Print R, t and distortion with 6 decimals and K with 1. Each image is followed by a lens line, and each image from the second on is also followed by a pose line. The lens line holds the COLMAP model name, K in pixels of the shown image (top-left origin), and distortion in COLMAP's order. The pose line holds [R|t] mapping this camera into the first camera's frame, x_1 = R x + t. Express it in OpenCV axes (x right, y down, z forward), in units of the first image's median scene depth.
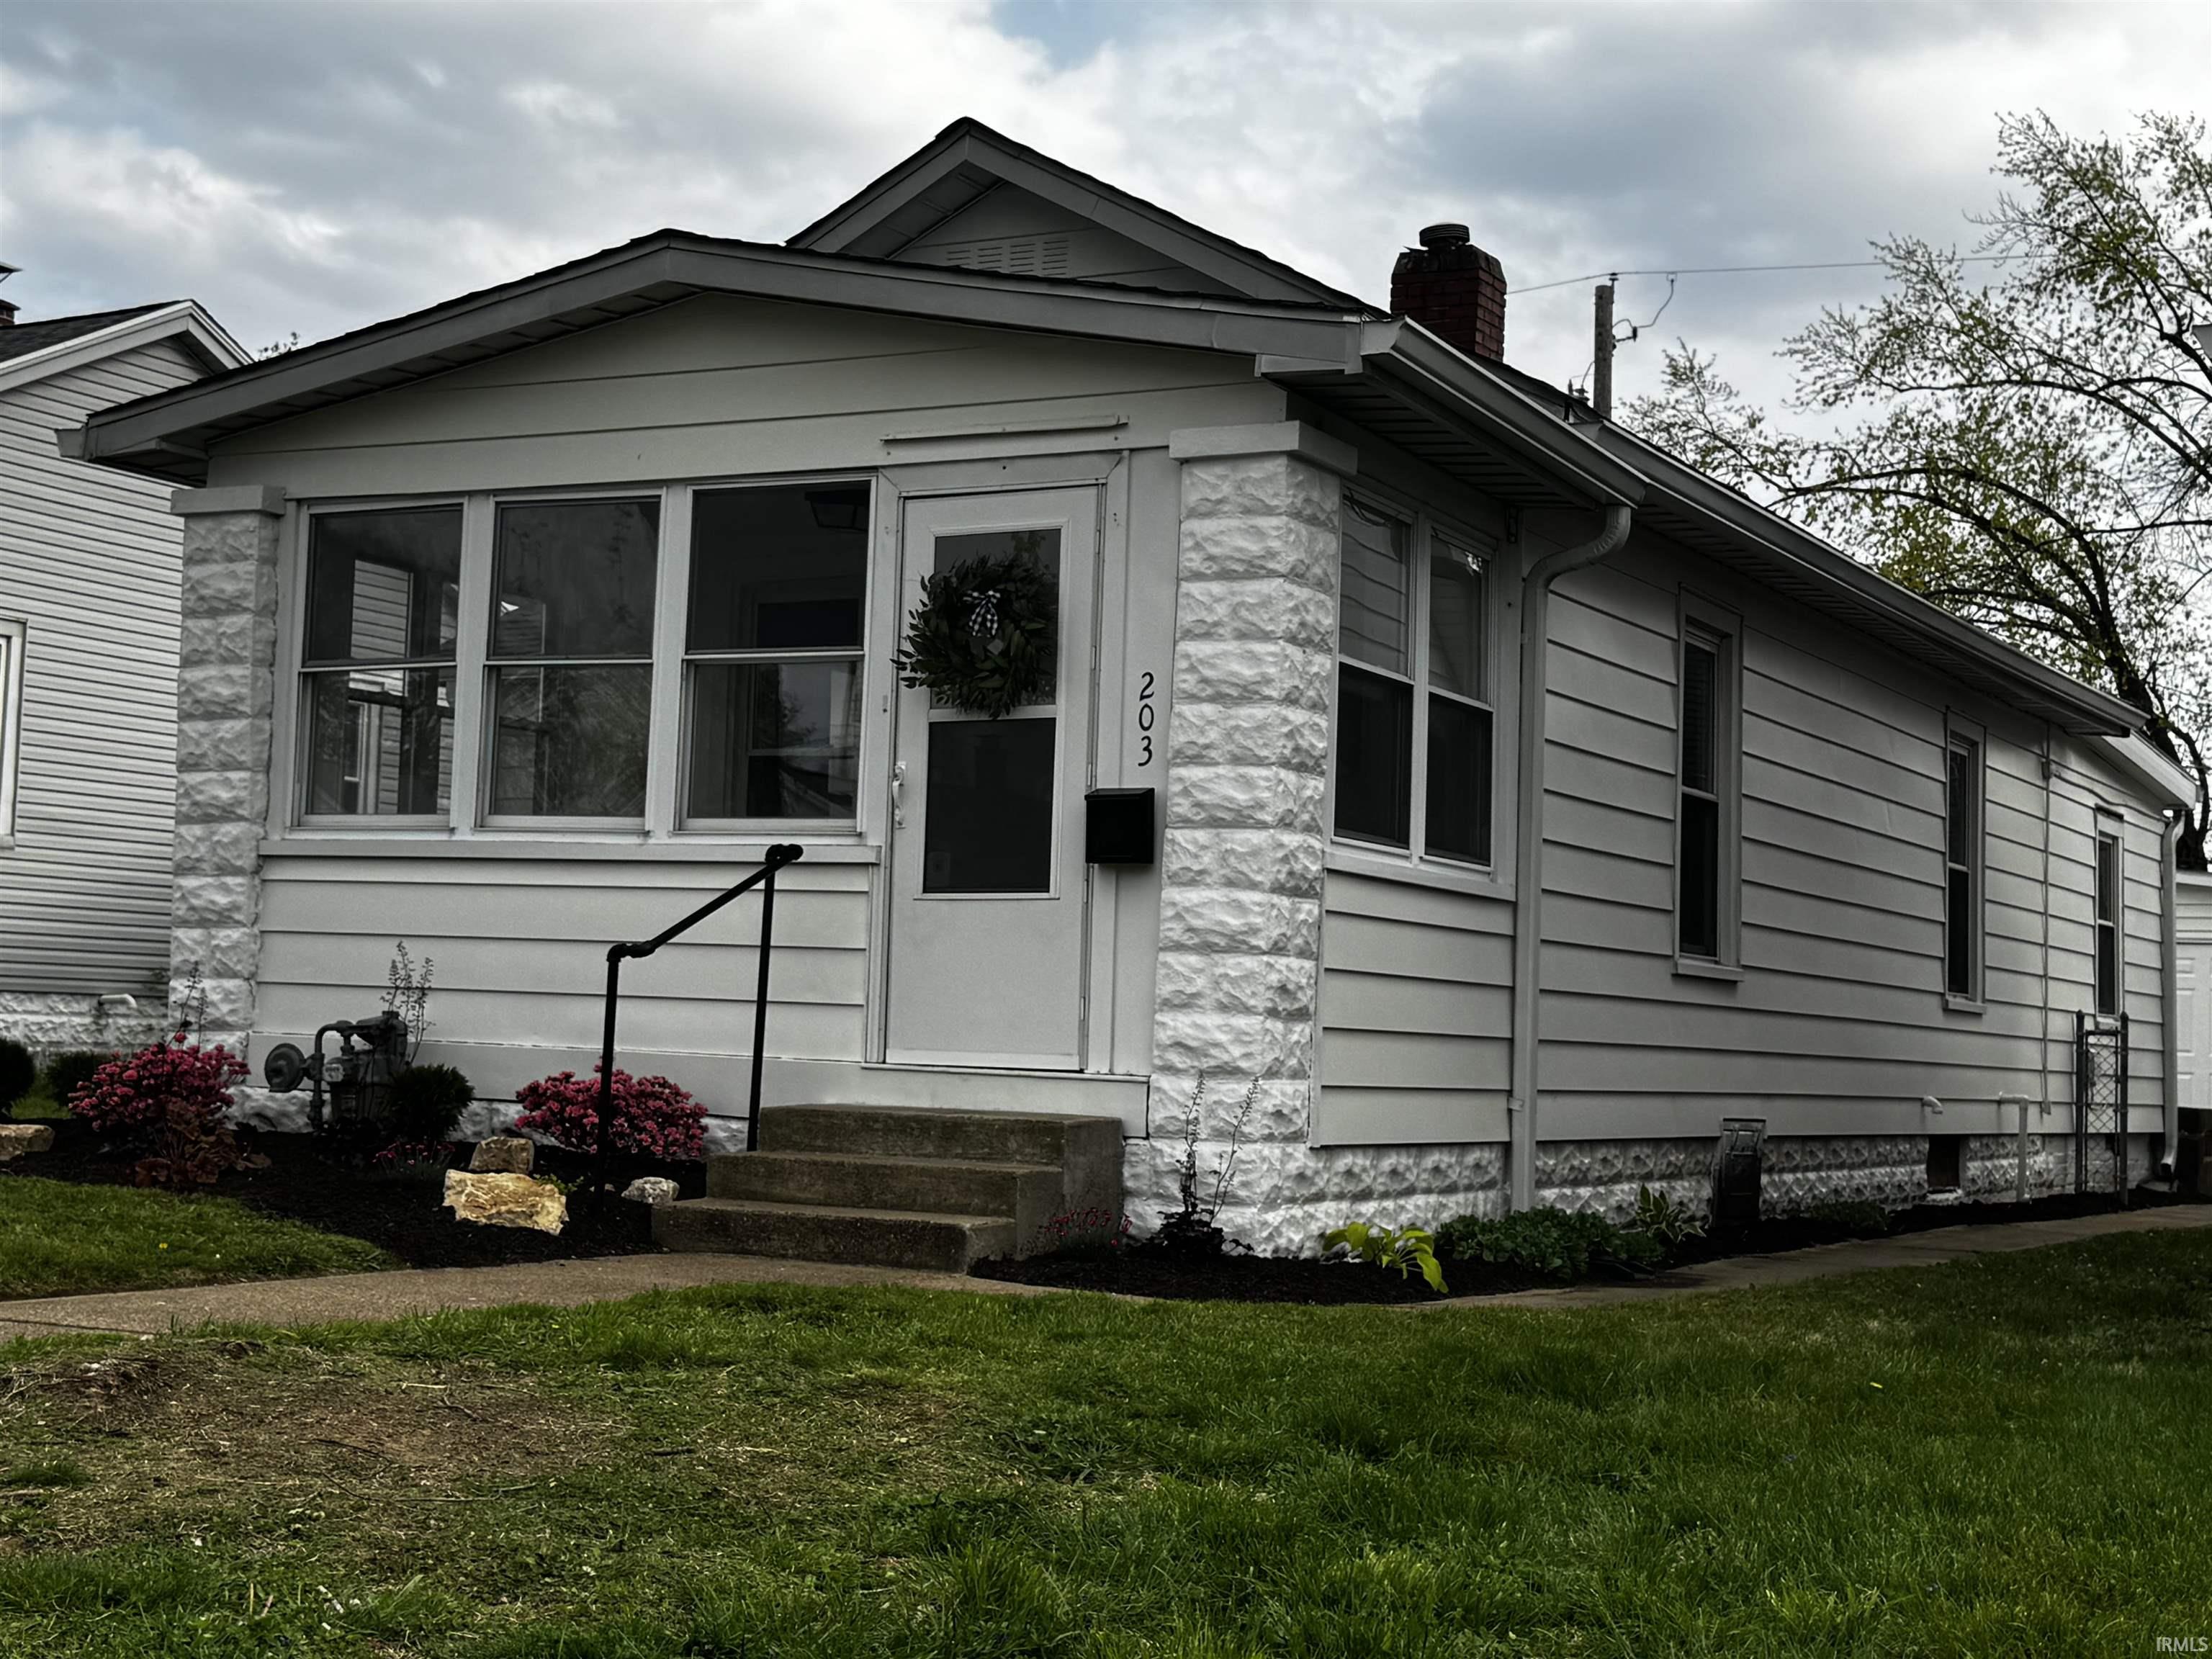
lens RADIAL K [[3090.1, 0, 1119.1], [0, 3090.1, 834.8], [0, 0, 1]] dist [0.089971, 0.000000]
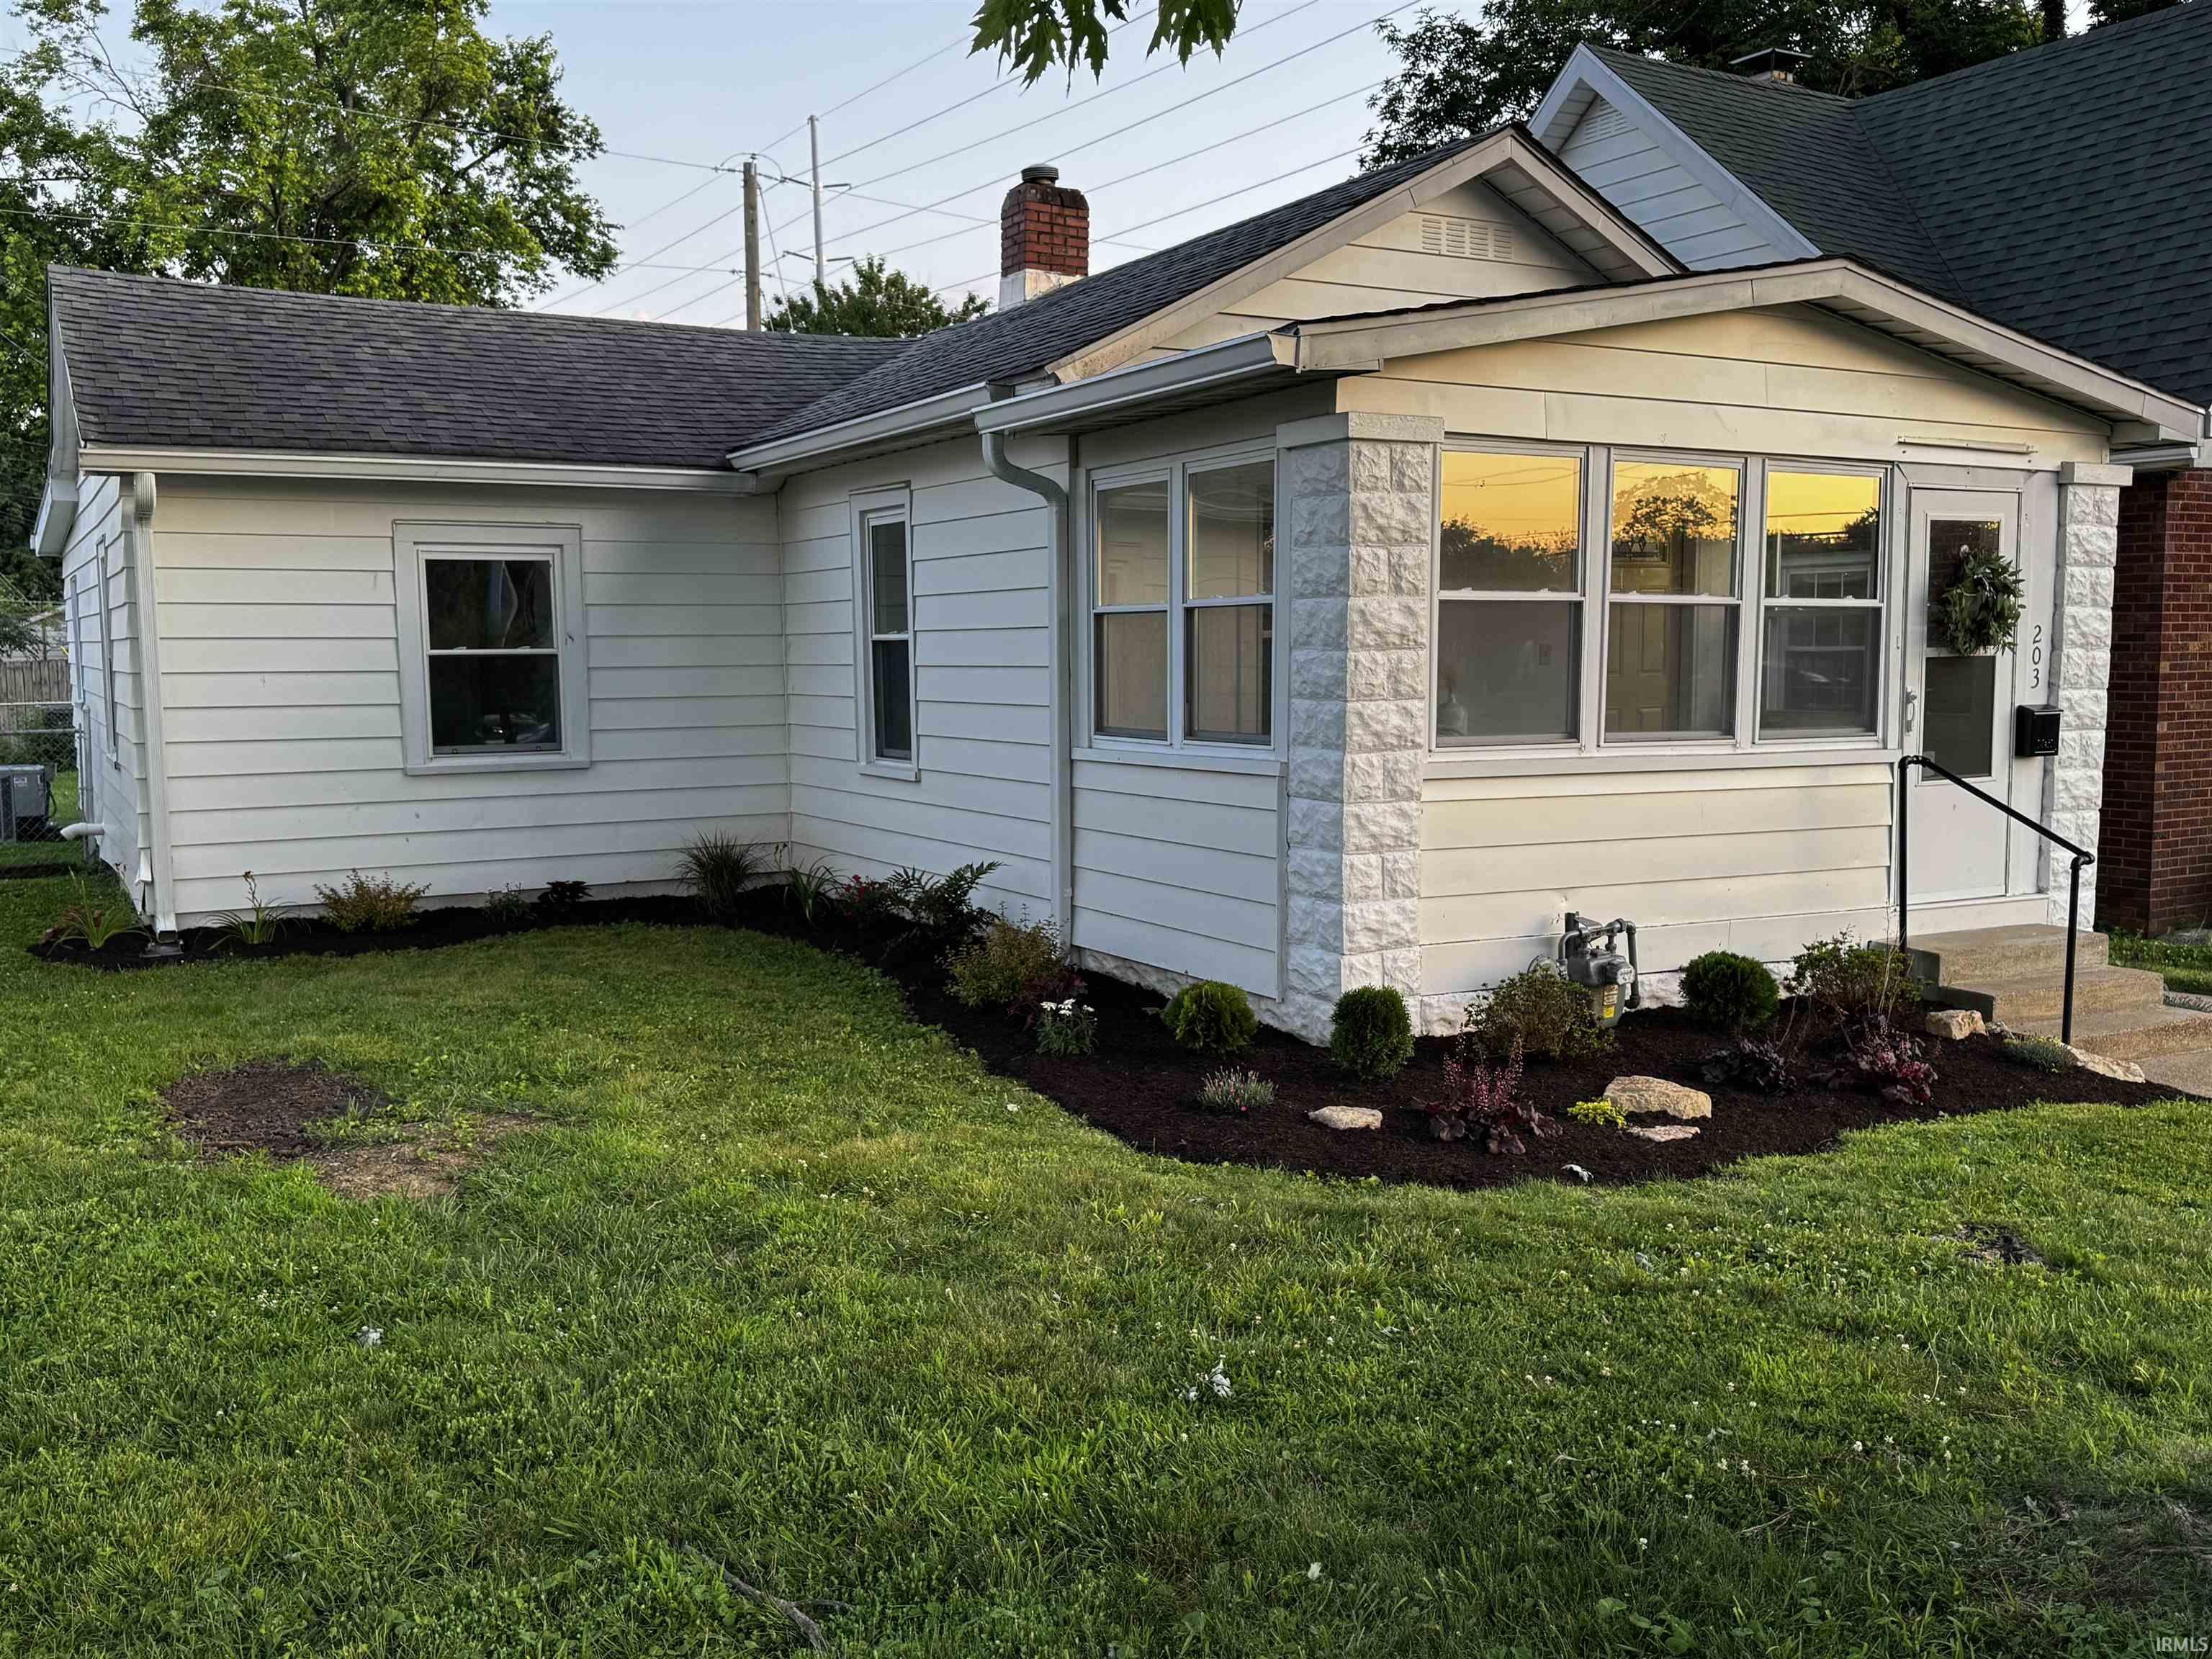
lens RADIAL K [[1987.3, 0, 1118.3], [0, 1987.3, 886.9], [0, 0, 1]] dist [0.001887, -0.021589]
pose [[0.540675, -0.135398, 0.830264, -1.006996], [-0.029936, 0.983240, 0.179839, -0.084385], [-0.840699, -0.122089, 0.527561, 0.822937]]
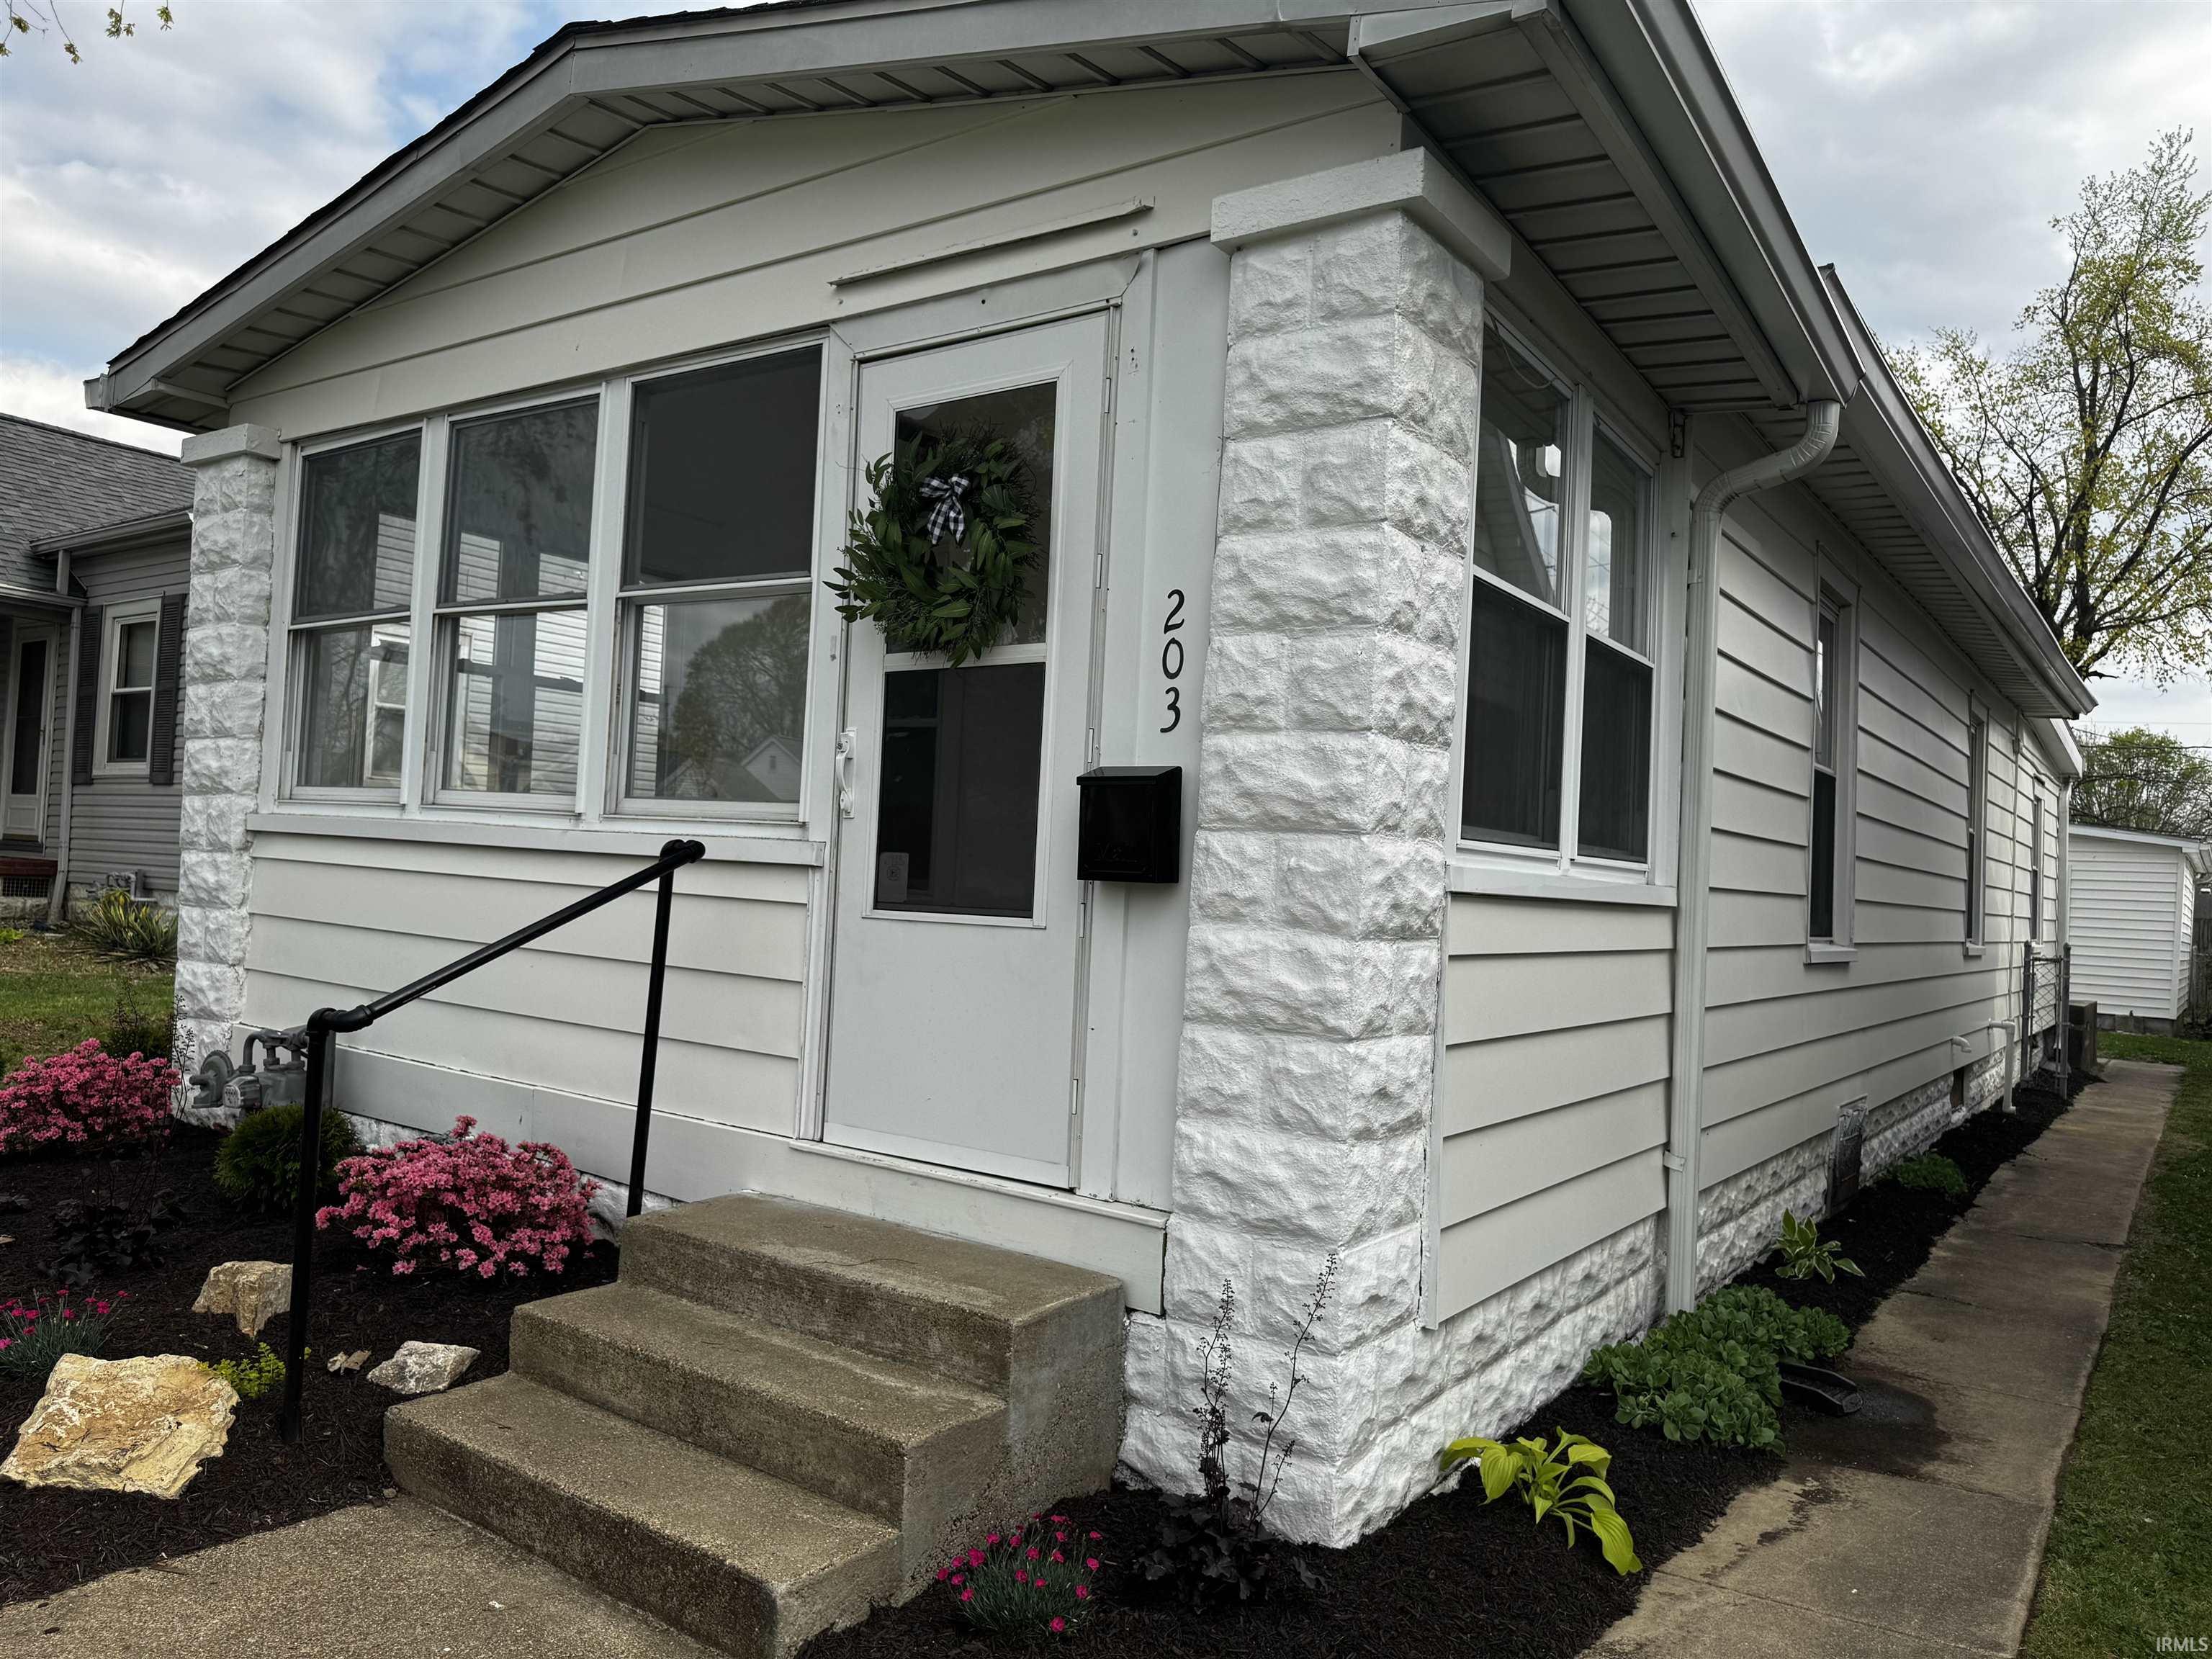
lens RADIAL K [[1549.1, 0, 1095.3], [0, 1549.1, 835.1], [0, 0, 1]] dist [0.068683, -0.065431]
pose [[0.992371, 0.010773, -0.122814, 0.032044], [-0.006312, 0.999308, 0.036652, -0.012017], [0.123124, -0.035598, 0.991753, 0.647808]]
